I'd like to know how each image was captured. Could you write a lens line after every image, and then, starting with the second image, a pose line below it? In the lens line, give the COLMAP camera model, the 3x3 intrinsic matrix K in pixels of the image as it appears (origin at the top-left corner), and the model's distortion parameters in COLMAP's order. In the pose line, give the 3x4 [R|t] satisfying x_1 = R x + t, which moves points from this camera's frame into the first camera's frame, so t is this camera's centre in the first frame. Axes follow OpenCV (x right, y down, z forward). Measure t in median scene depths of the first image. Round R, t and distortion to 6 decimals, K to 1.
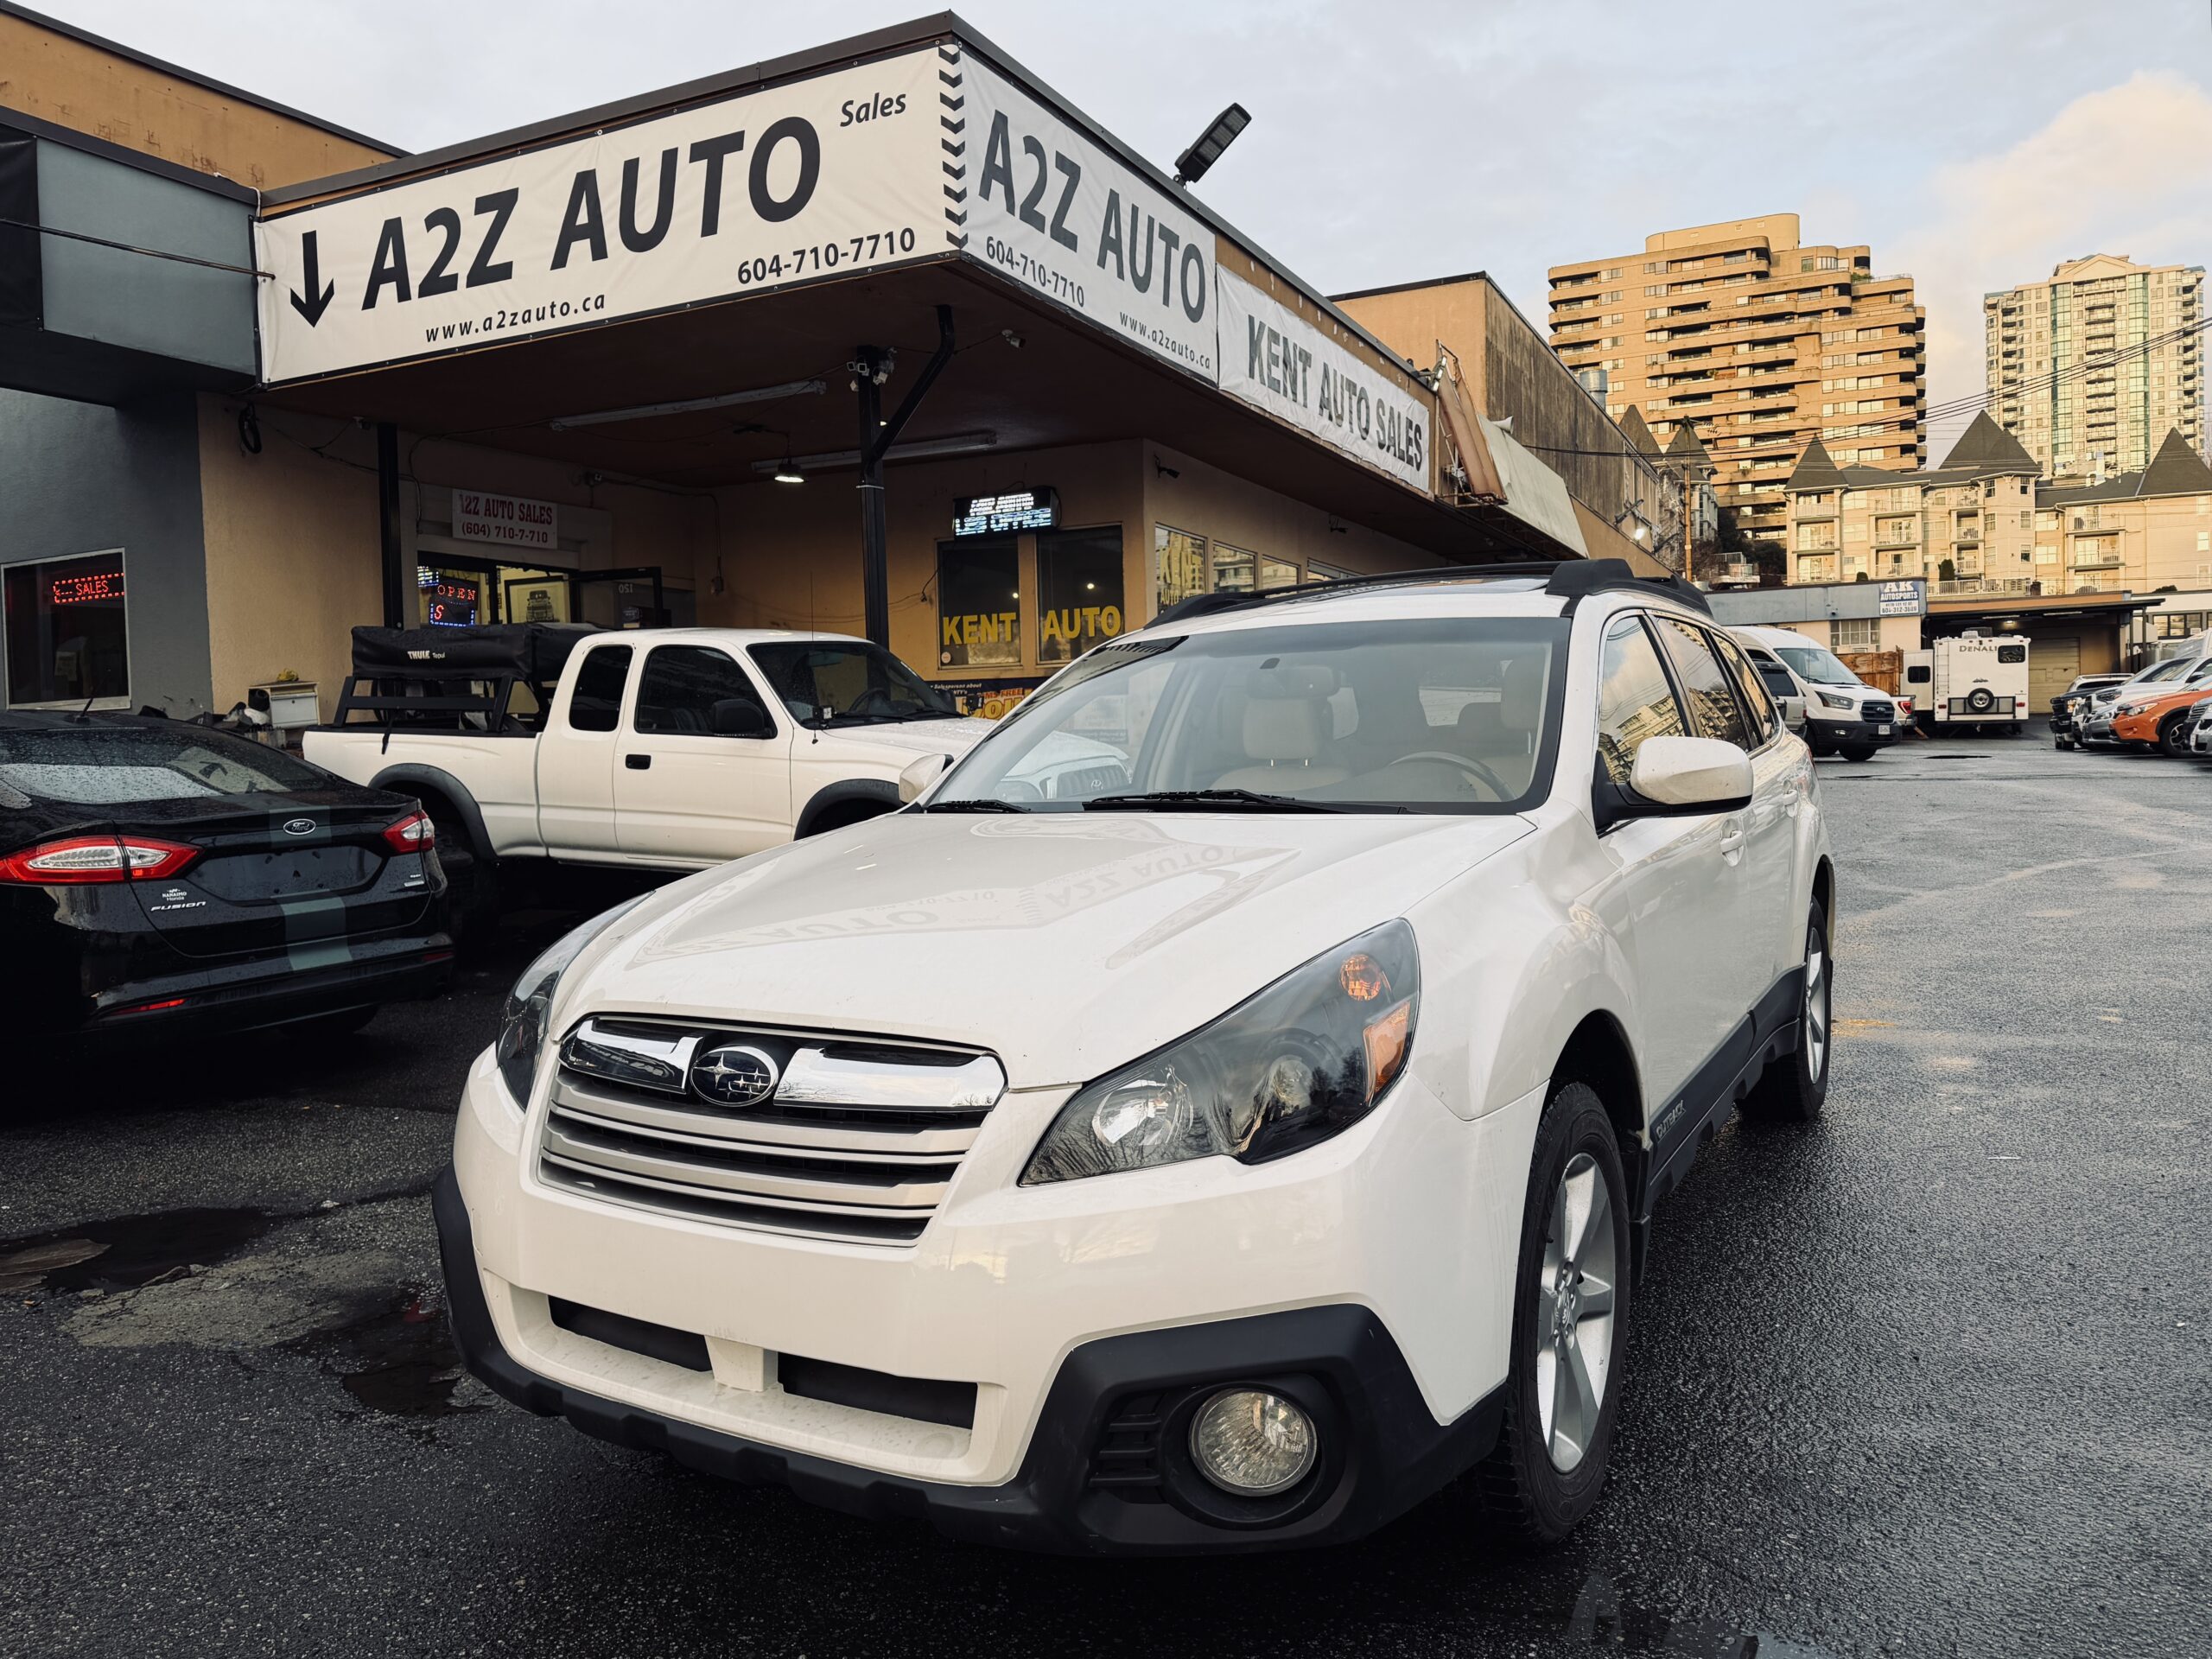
lens RADIAL K [[1554.4, 0, 1140.7], [0, 1554.4, 813.0], [0, 0, 1]] dist [0.044669, -0.066587]
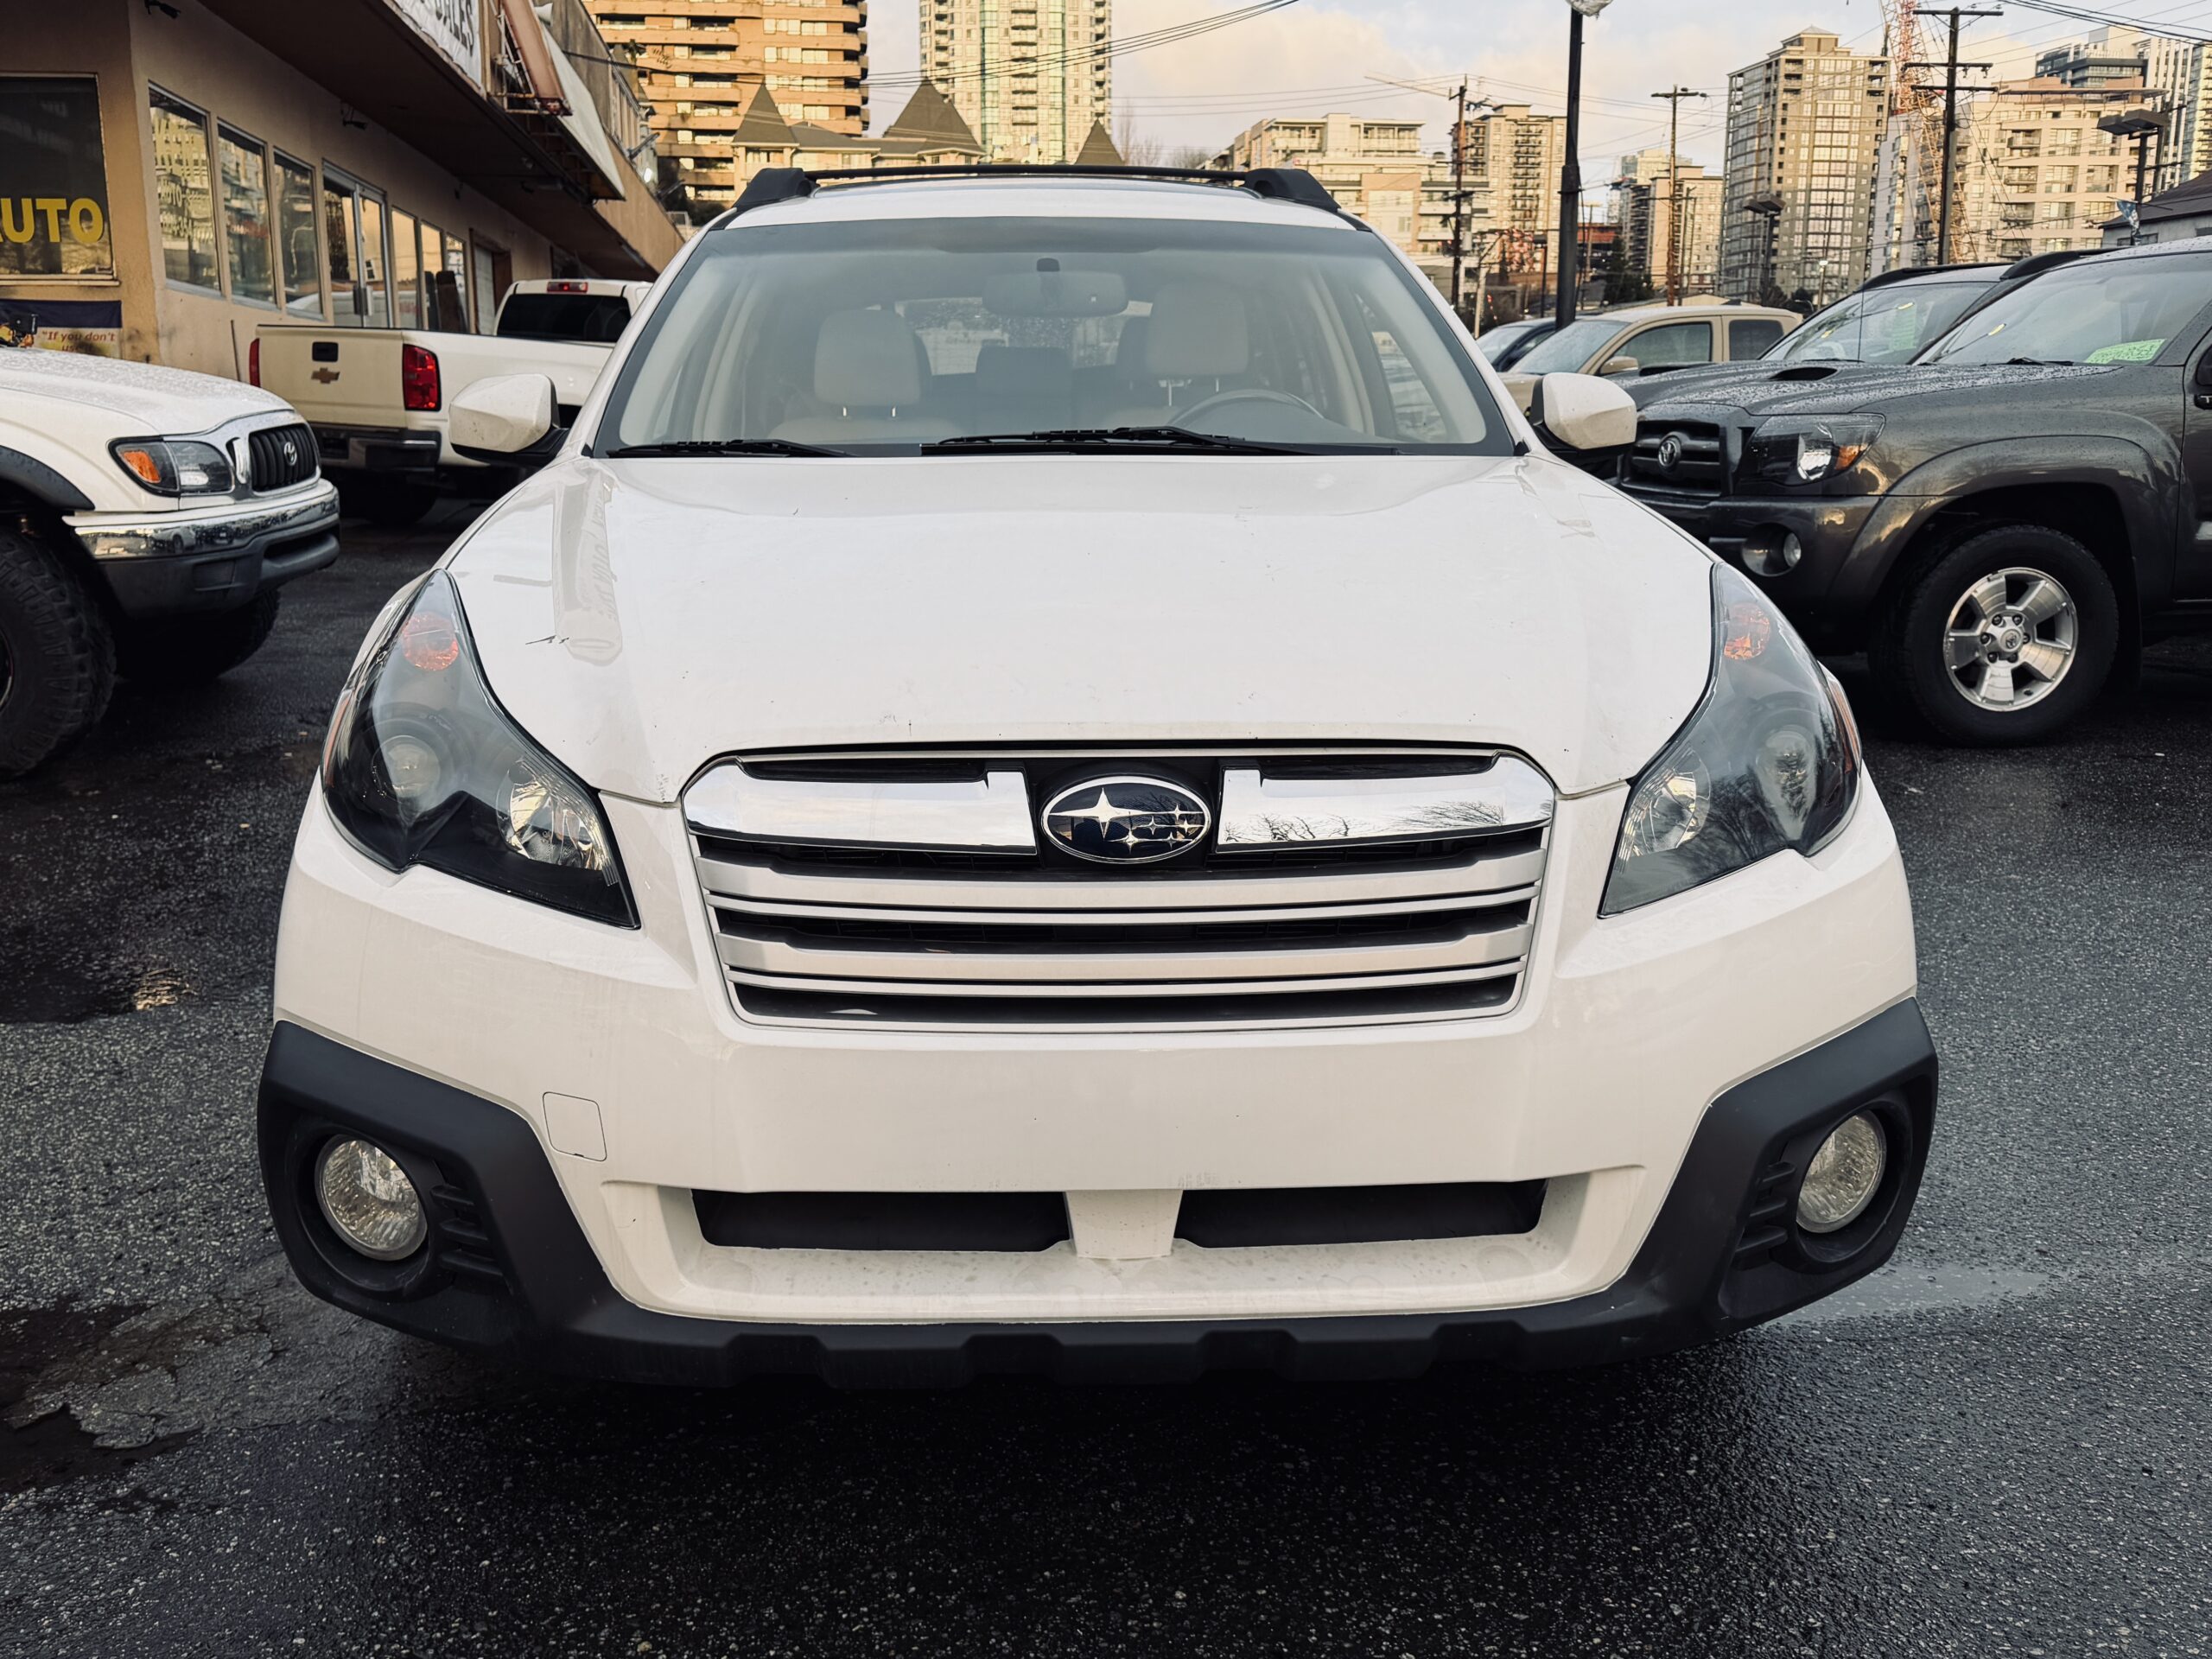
lens RADIAL K [[1807.6, 0, 1063.6], [0, 1807.6, 789.1], [0, 0, 1]] dist [0.011683, 0.002302]
pose [[0.843087, -0.085003, 0.531017, -0.173208], [0.004488, 0.988507, 0.151111, 0.009842], [-0.537759, -0.125016, 0.833778, 0.093710]]
